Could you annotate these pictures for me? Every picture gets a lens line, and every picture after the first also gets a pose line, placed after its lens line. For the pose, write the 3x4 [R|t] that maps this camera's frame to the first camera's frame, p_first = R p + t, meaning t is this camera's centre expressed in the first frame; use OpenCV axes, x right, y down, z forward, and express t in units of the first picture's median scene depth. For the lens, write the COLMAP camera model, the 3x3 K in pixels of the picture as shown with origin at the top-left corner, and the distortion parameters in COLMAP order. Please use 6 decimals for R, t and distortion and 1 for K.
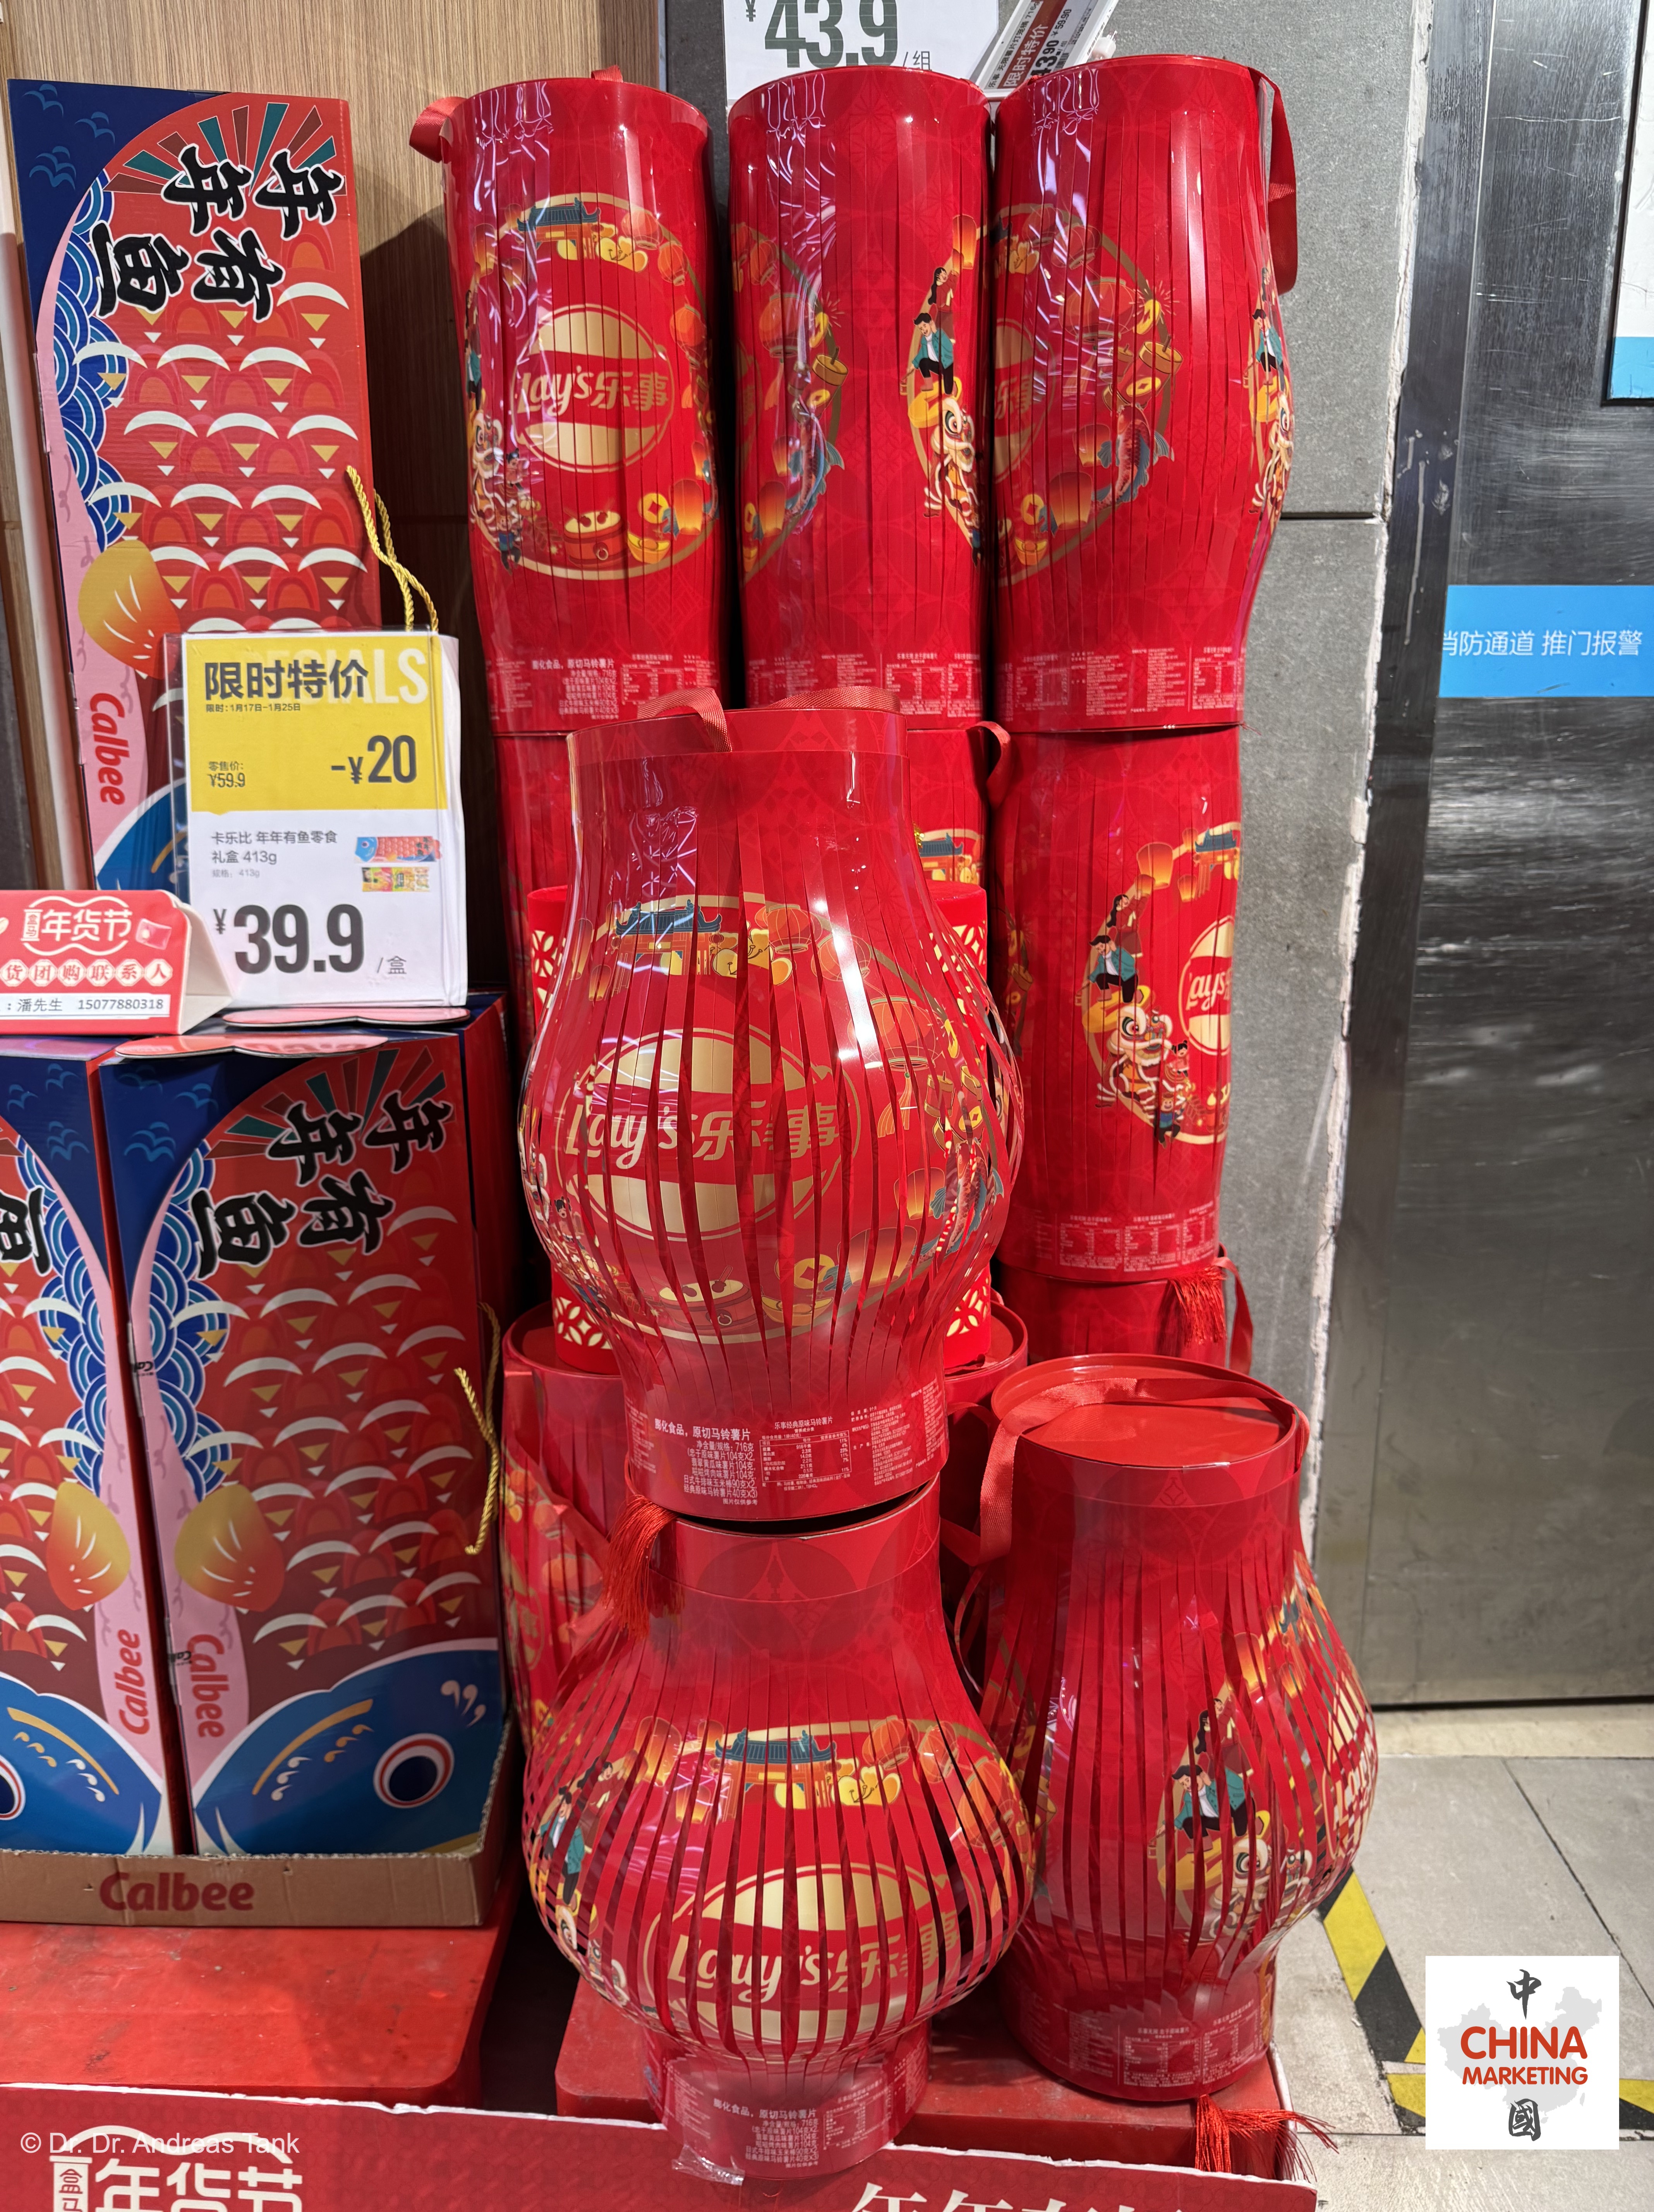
lens RADIAL K [[1520.0, 0, 827.0], [0, 1520.0, 1106.0], [0, 0, 1]] dist [-0.011130, -0.003525]
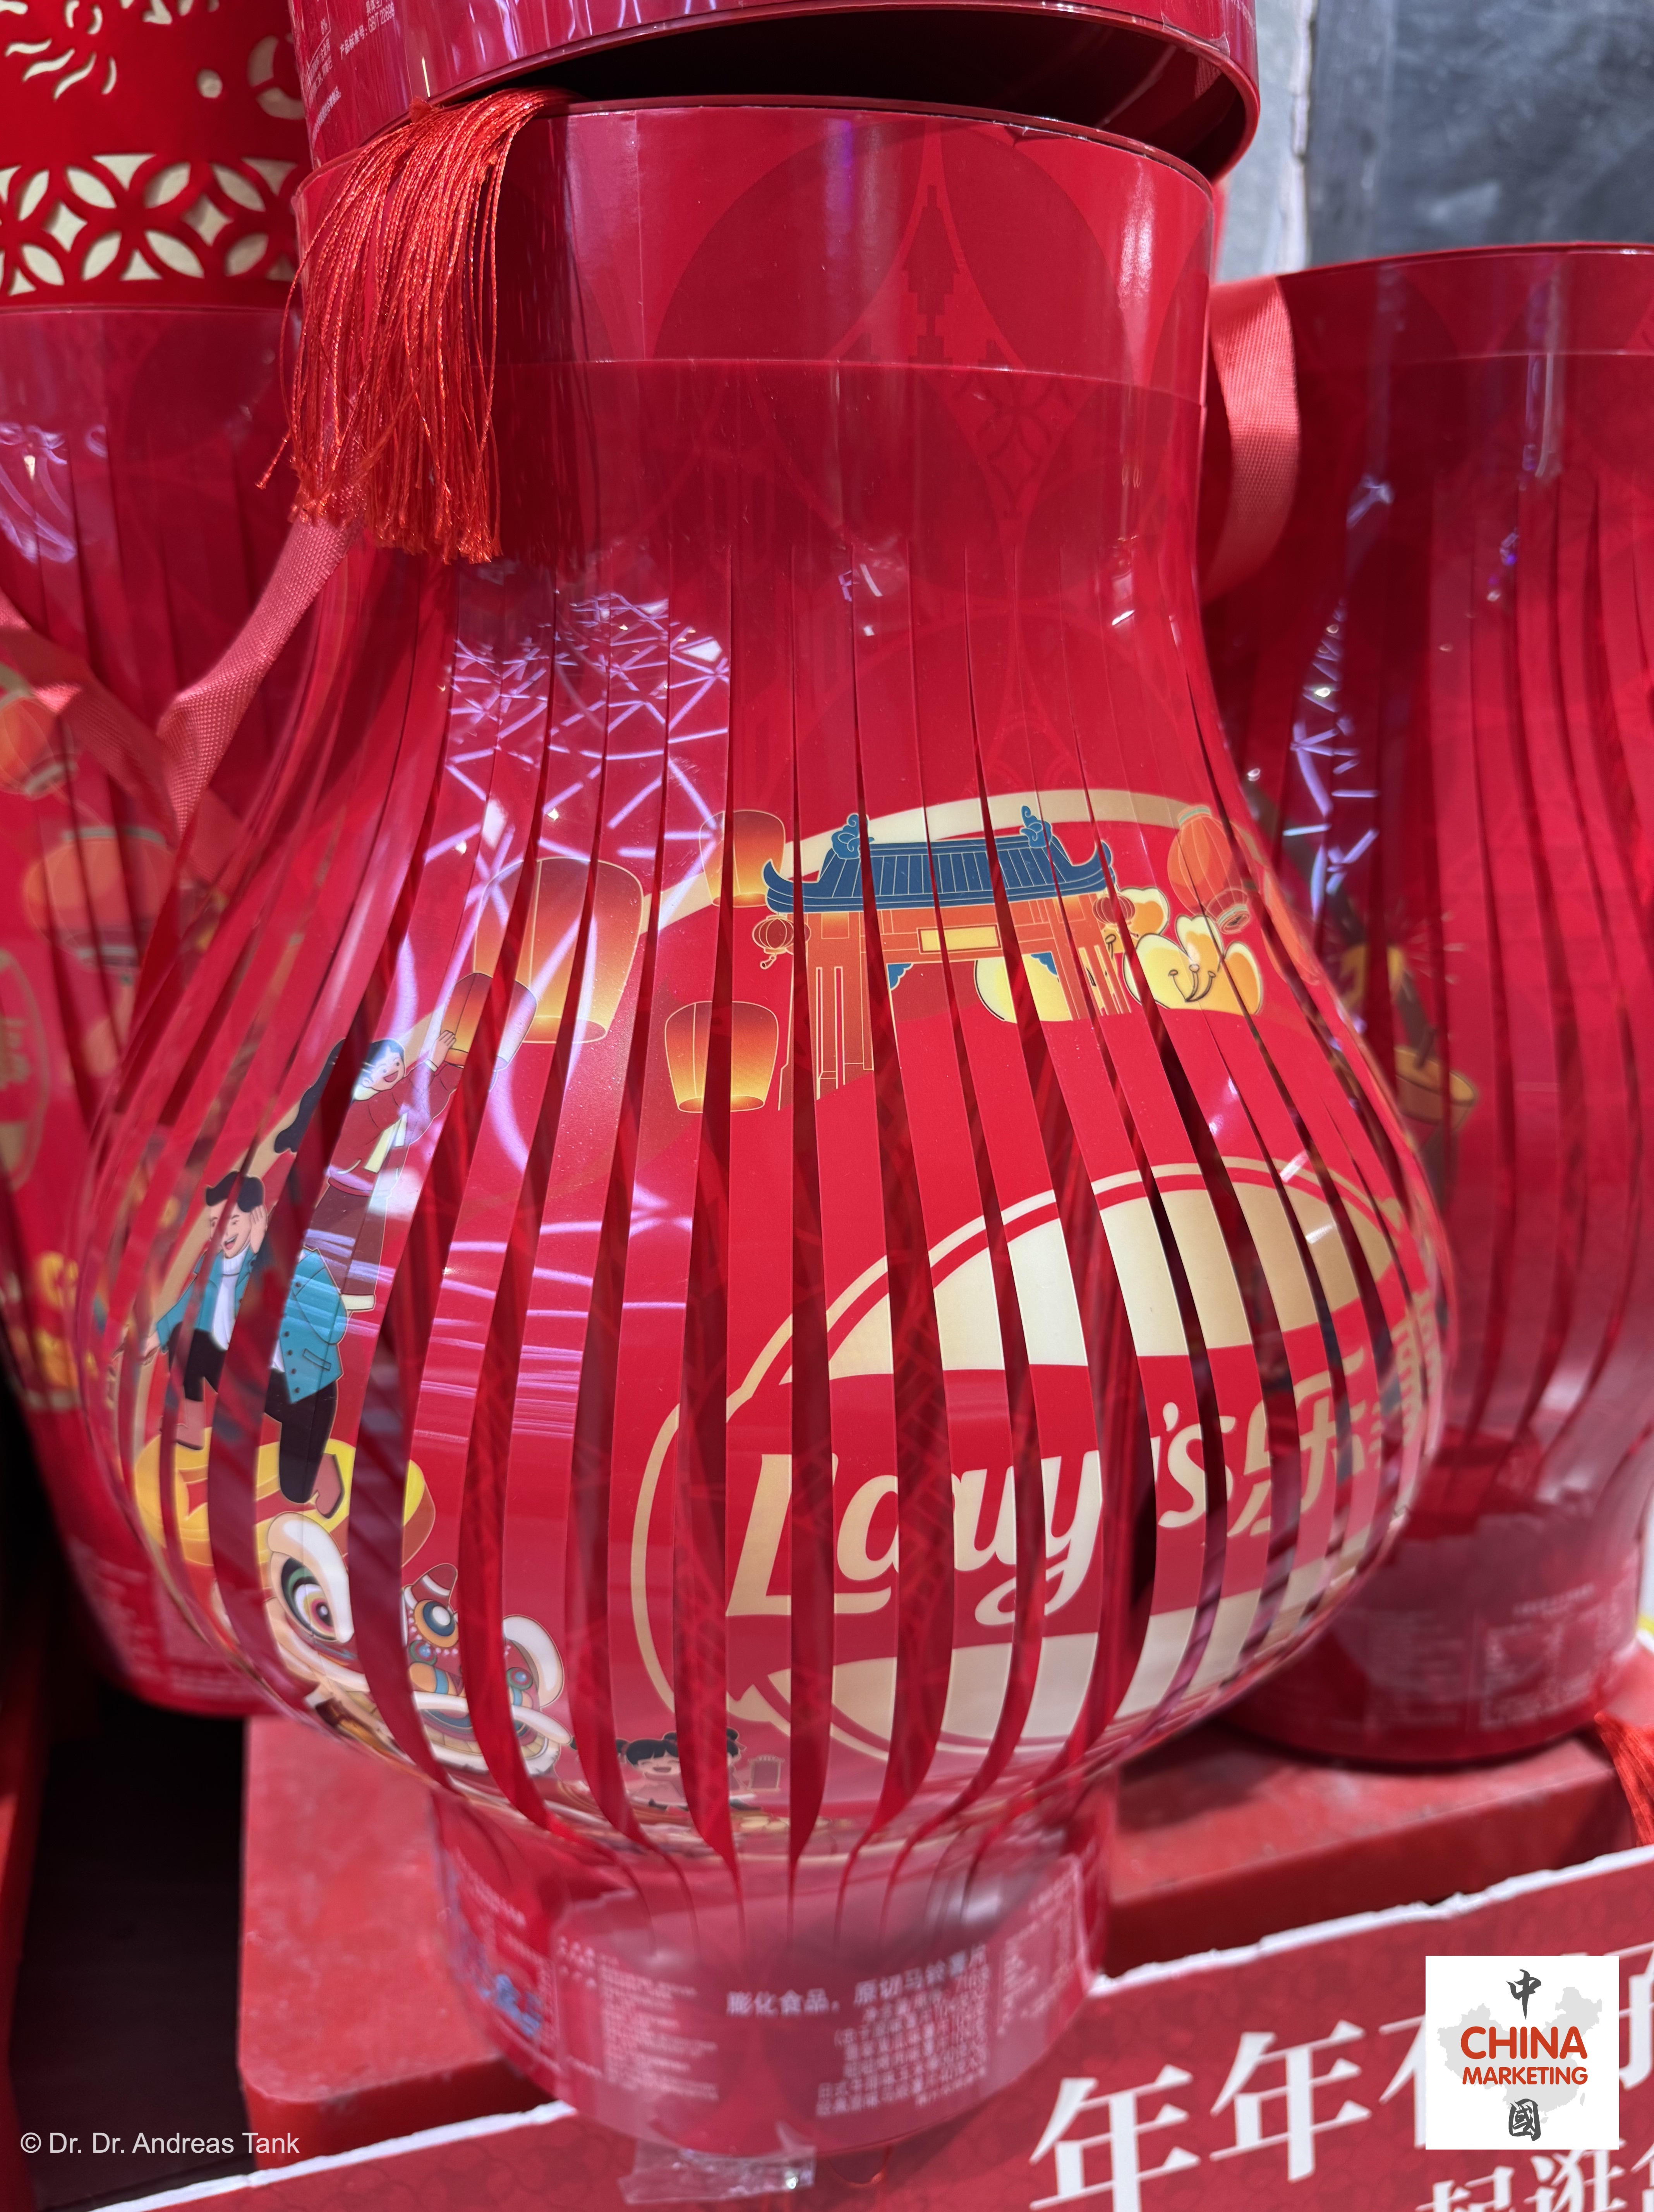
lens RADIAL K [[1542.8, 0, 806.9], [0, 1542.8, 1117.5], [0, 0, 1]] dist [0.122049, -0.185829]
pose [[0.939589, -0.111979, 0.323470, -0.175226], [0.084437, 0.991597, 0.098007, 0.445521], [-0.331726, -0.064773, 0.941149, 0.706042]]
